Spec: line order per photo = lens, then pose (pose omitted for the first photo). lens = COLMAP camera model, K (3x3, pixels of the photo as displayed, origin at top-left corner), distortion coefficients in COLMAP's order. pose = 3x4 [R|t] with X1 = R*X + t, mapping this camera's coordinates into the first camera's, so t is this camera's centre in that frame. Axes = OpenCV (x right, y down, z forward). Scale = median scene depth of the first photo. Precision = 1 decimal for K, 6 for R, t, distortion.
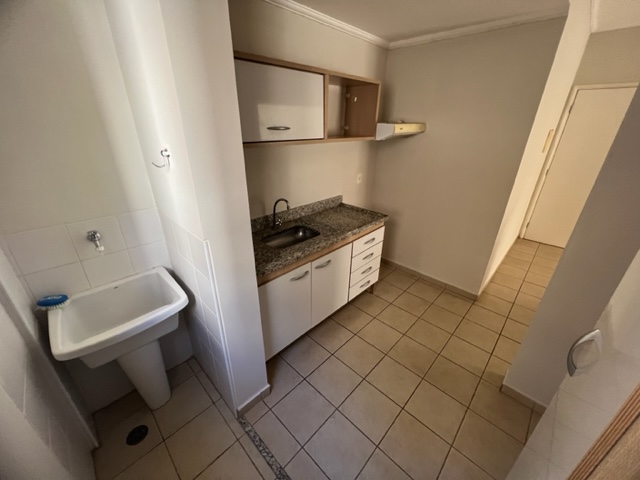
lens RADIAL K [[256.2, 0, 319.8], [0, 256.2, 237.8], [0, 0, 1]] dist [-0.003401, 0.000005]
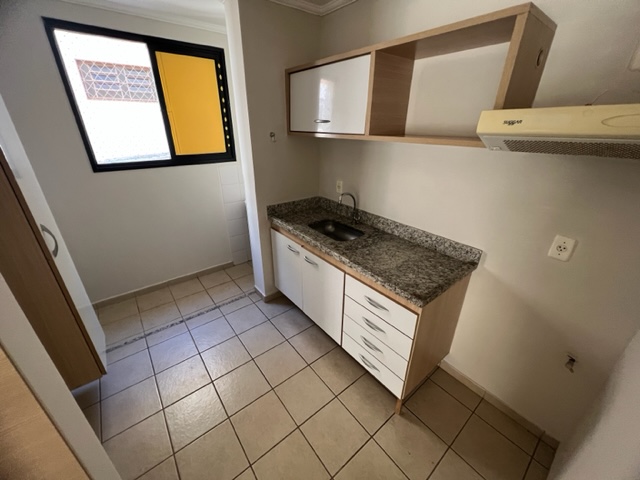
lens RADIAL K [[256.2, 0, 319.8], [0, 256.2, 237.8], [0, 0, 1]] dist [-0.003401, 0.000005]
pose [[-0.122295, 0.390841, -0.912298, 0.794404], [-0.414508, 0.815079, 0.404758, -0.346551], [0.901791, 0.427655, 0.062326, 0.852263]]
